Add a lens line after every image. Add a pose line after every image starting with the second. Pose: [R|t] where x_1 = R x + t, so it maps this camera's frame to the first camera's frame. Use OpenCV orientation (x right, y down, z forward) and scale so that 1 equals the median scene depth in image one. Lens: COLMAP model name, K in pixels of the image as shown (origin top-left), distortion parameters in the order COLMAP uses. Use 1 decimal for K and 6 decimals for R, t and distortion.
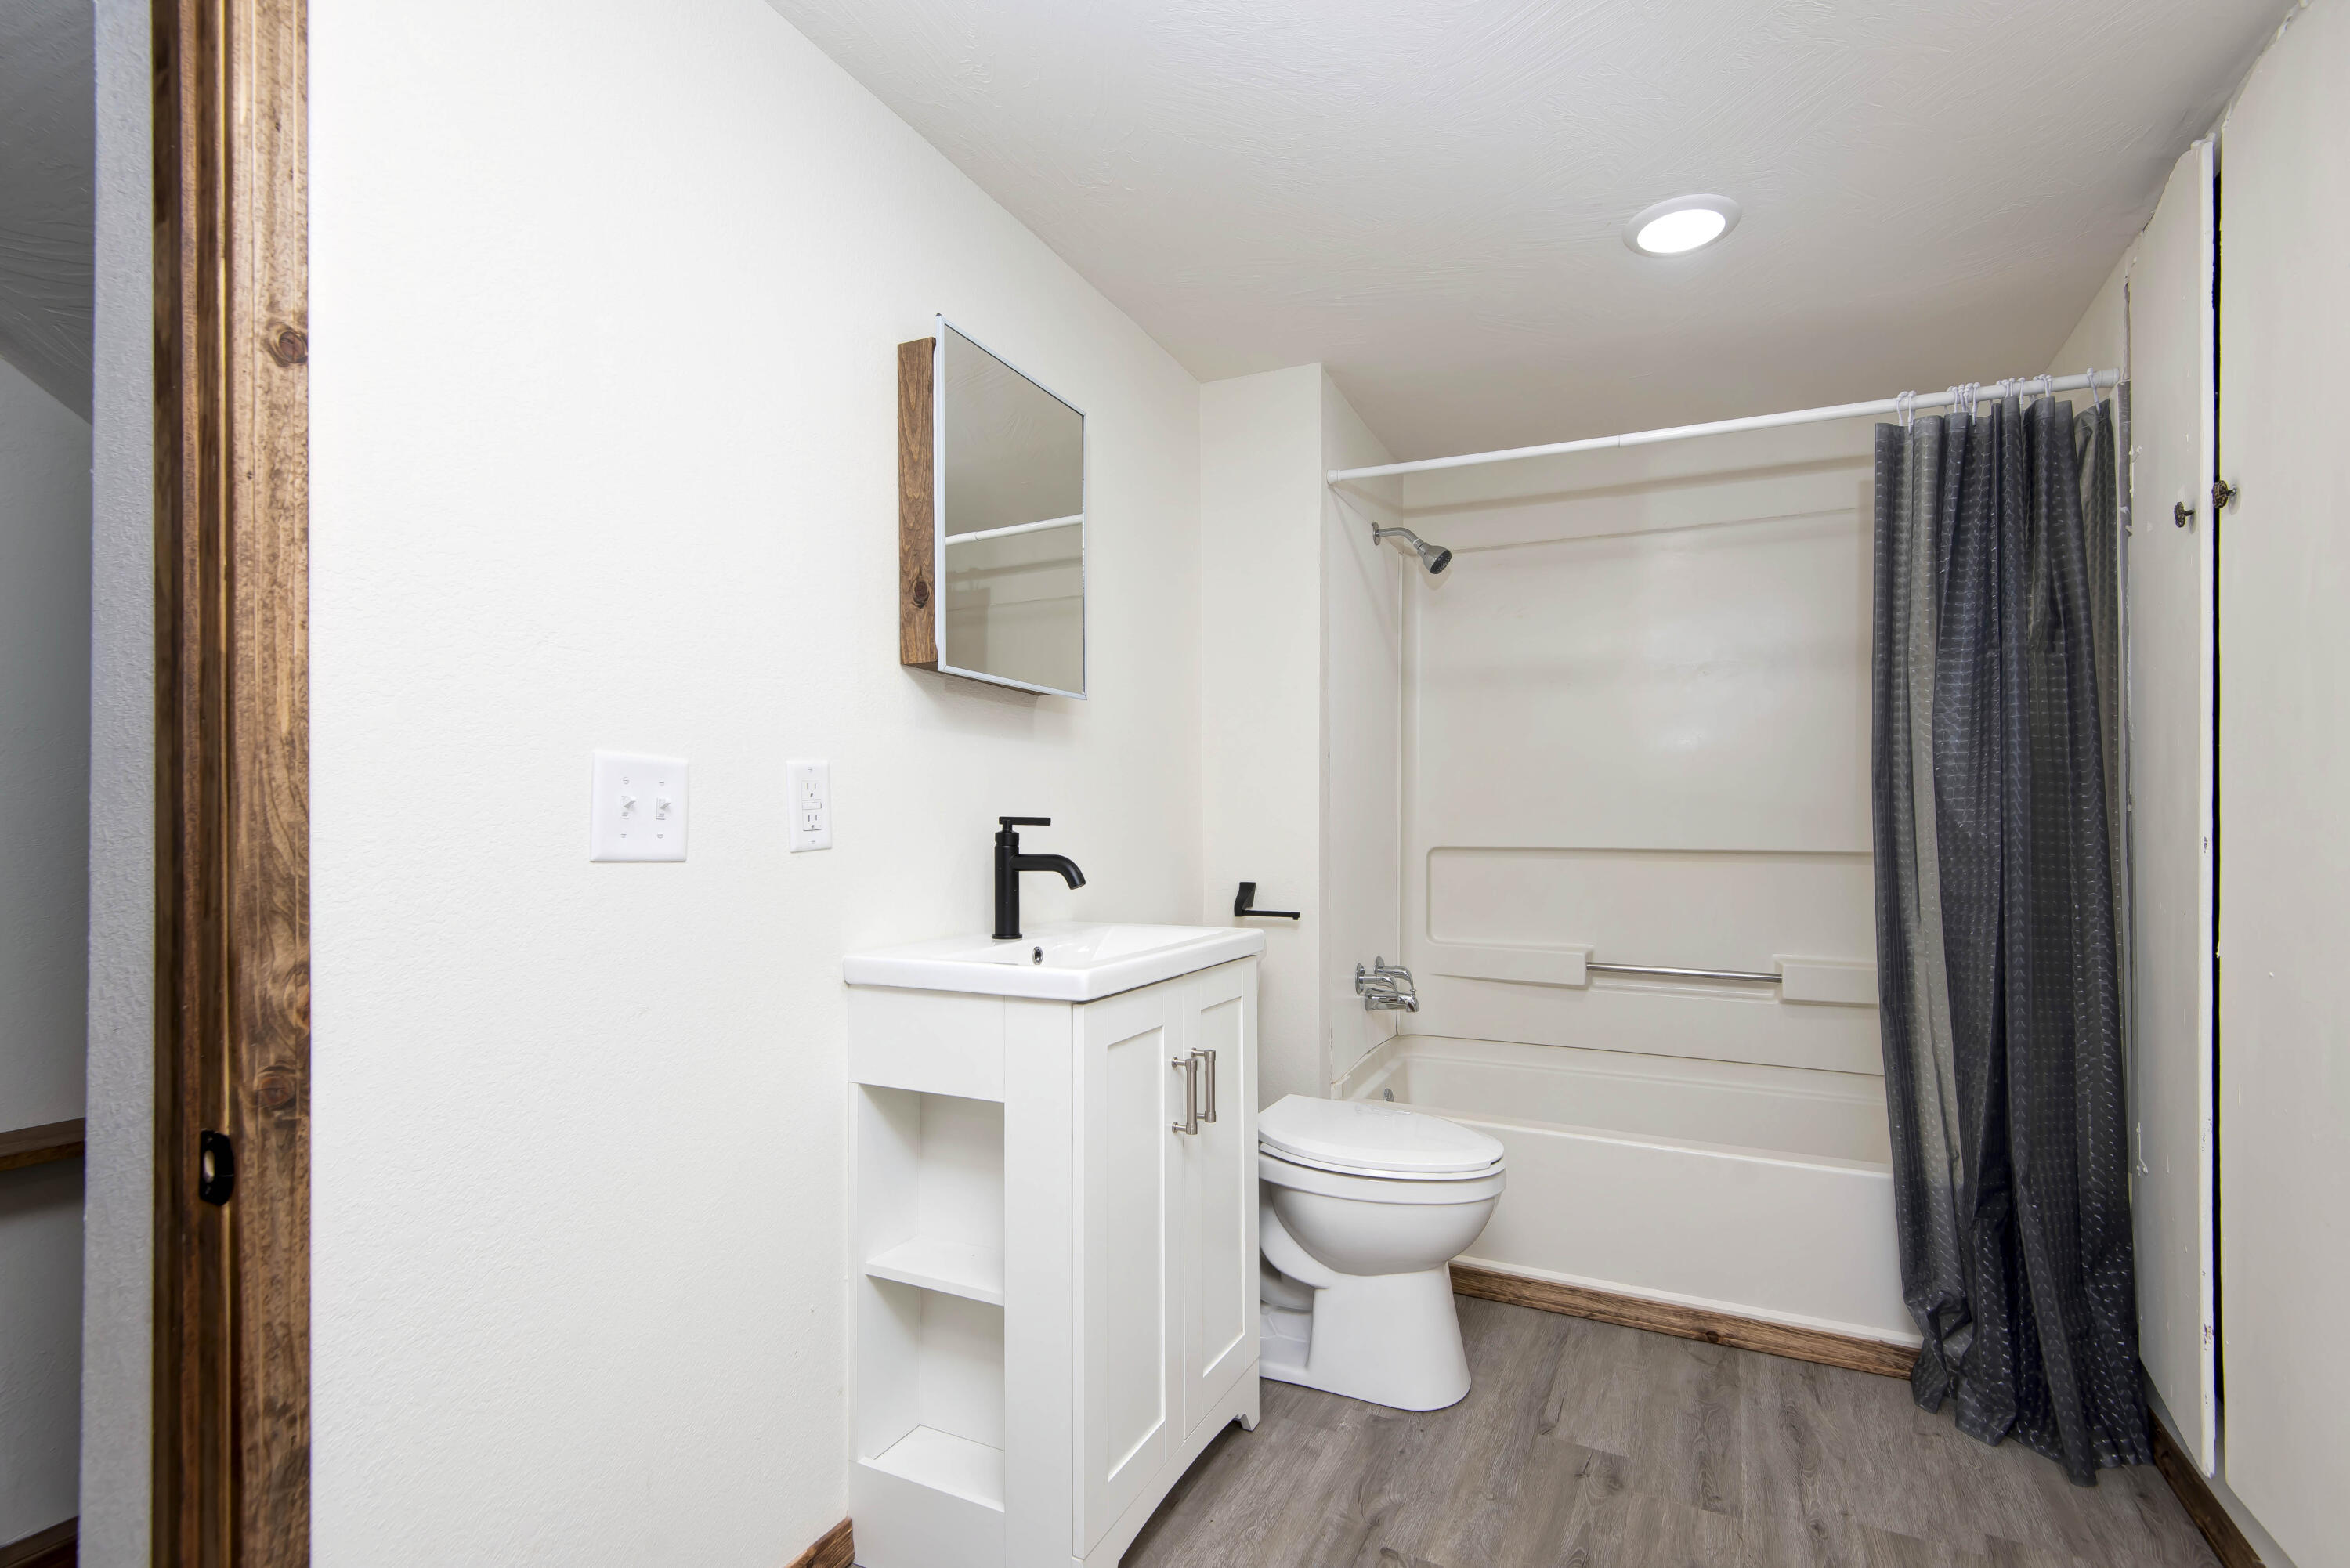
lens RADIAL K [[1089.6, 0, 1177.5], [0, 1089.6, 827.9], [0, 0, 1]] dist [-0.000981, -0.000322]
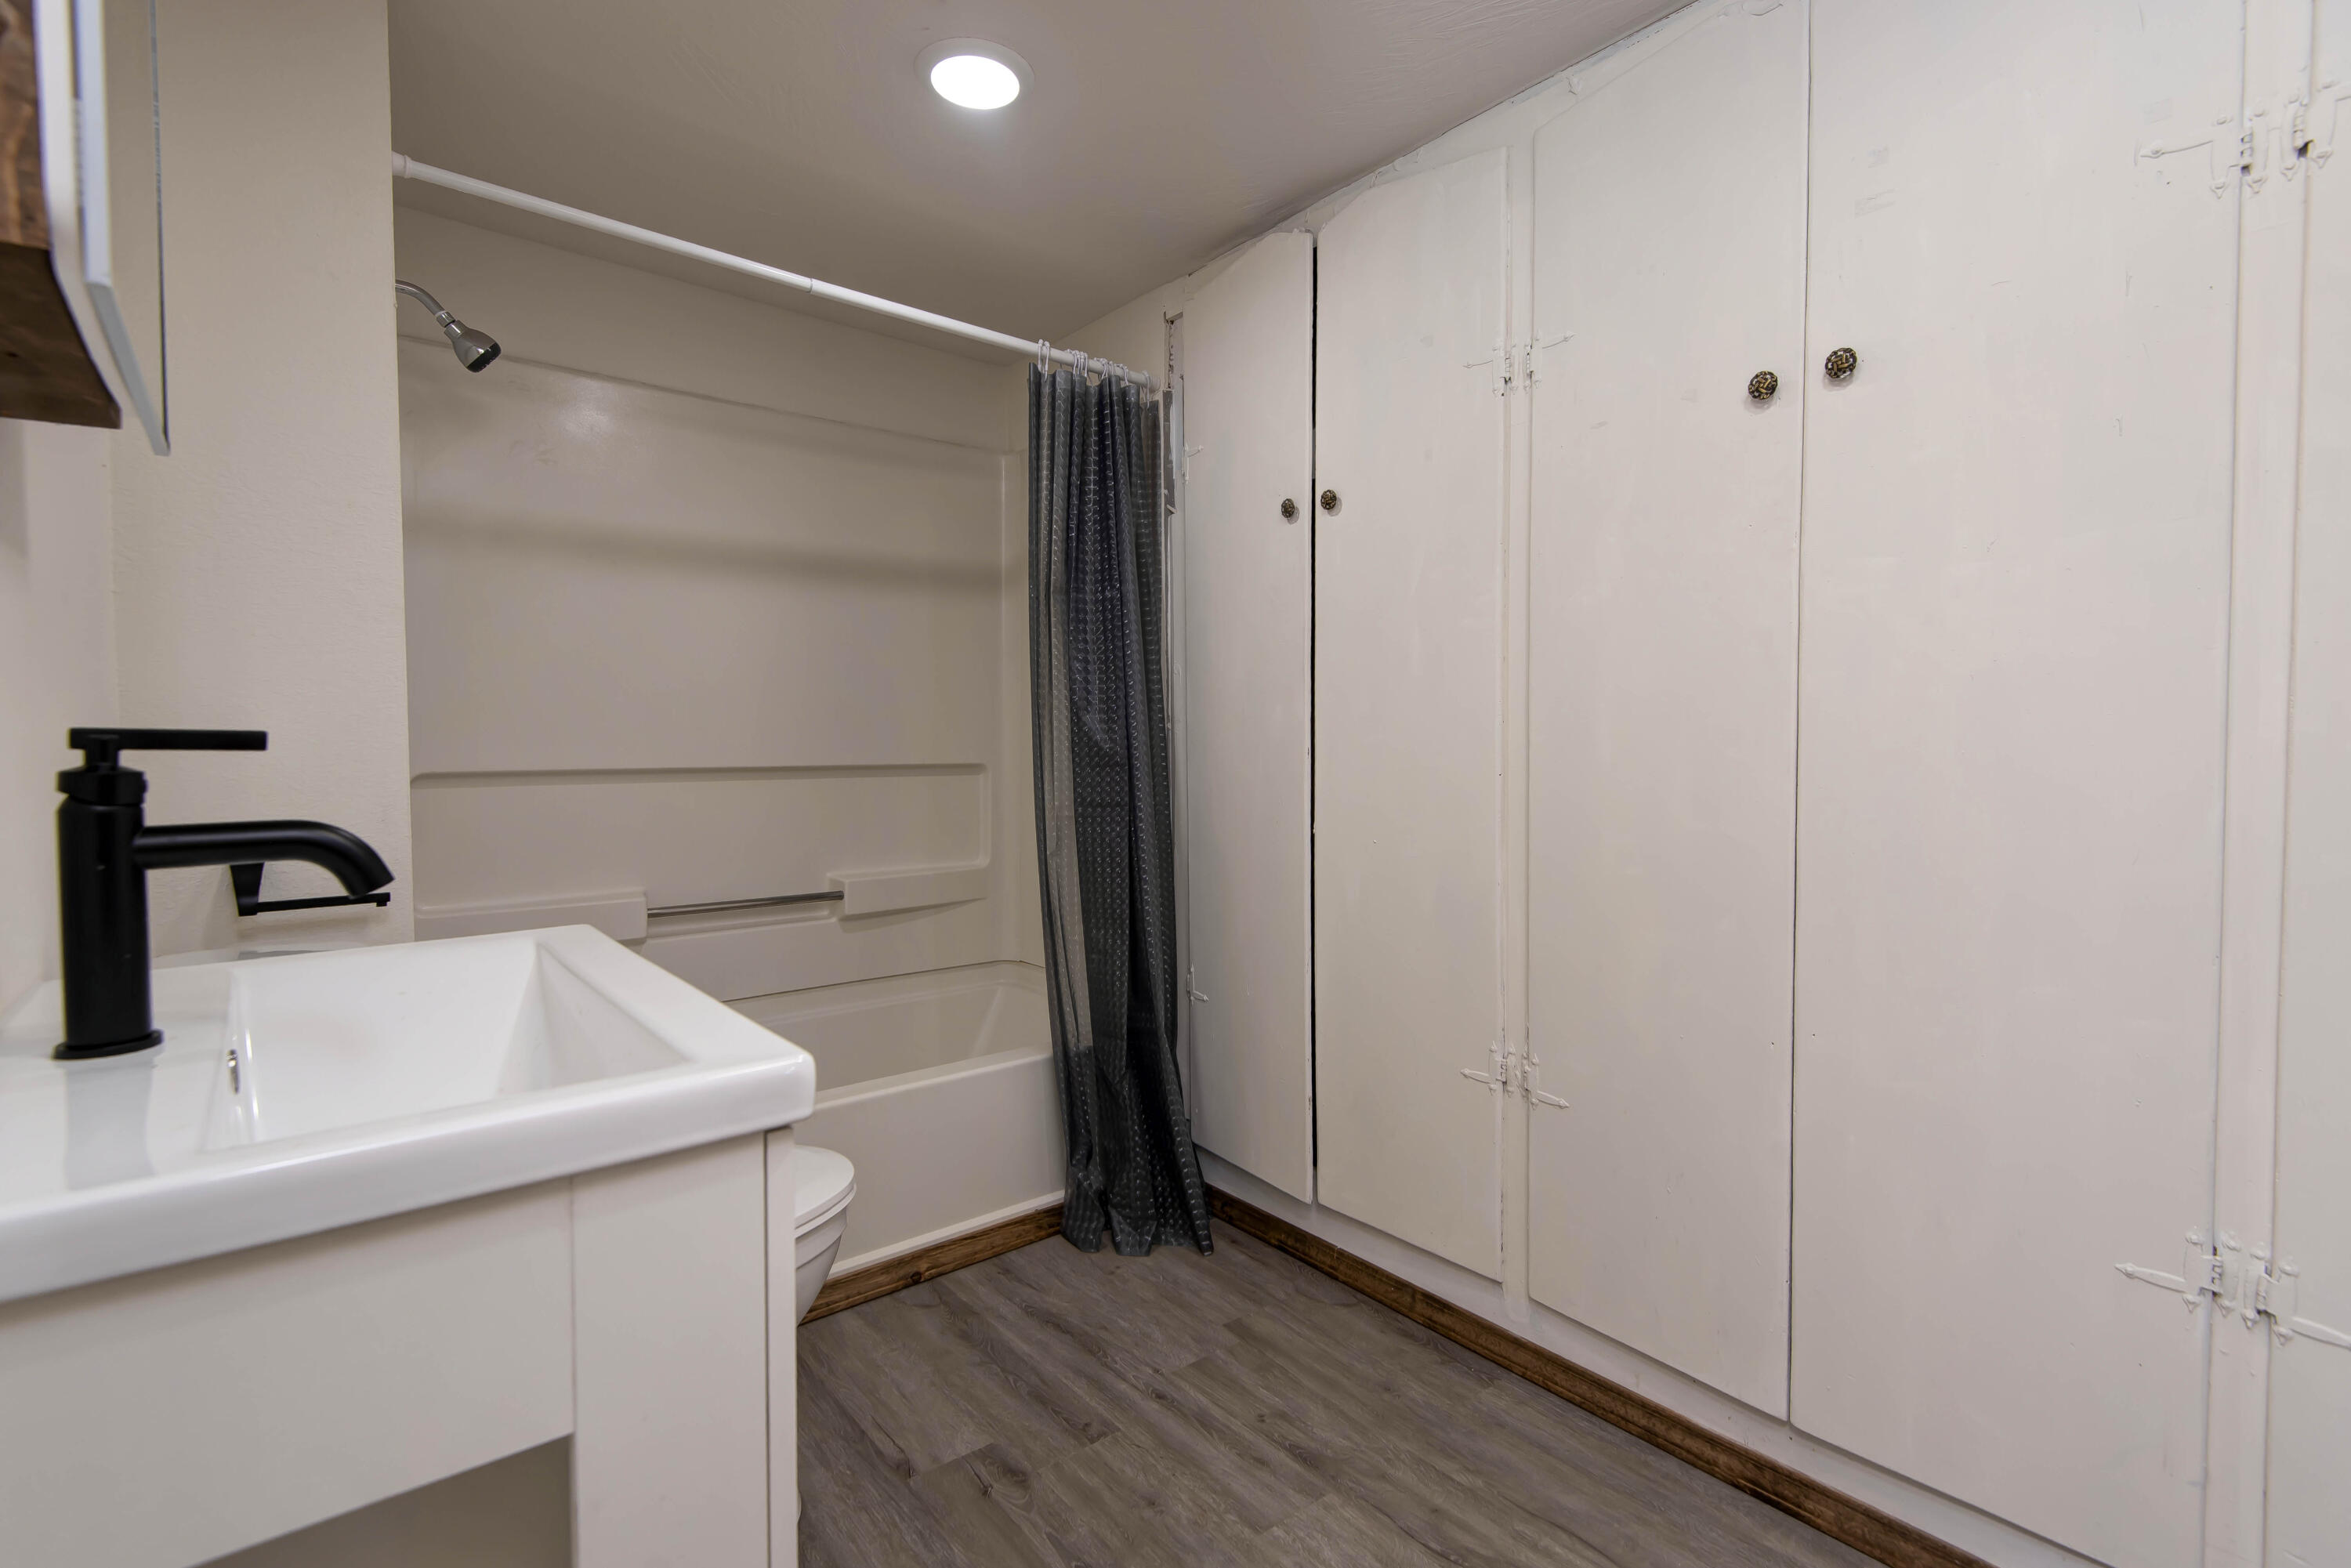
lens RADIAL K [[1093.0, 0, 1167.9], [0, 1093.0, 775.8], [0, 0, 1]] dist [0.001688, -0.000169]
pose [[0.419494, -0.034216, 0.907113, -0.325036], [0.004686, 0.999358, 0.035528, -0.005371], [-0.907746, -0.010653, 0.419385, 0.486892]]
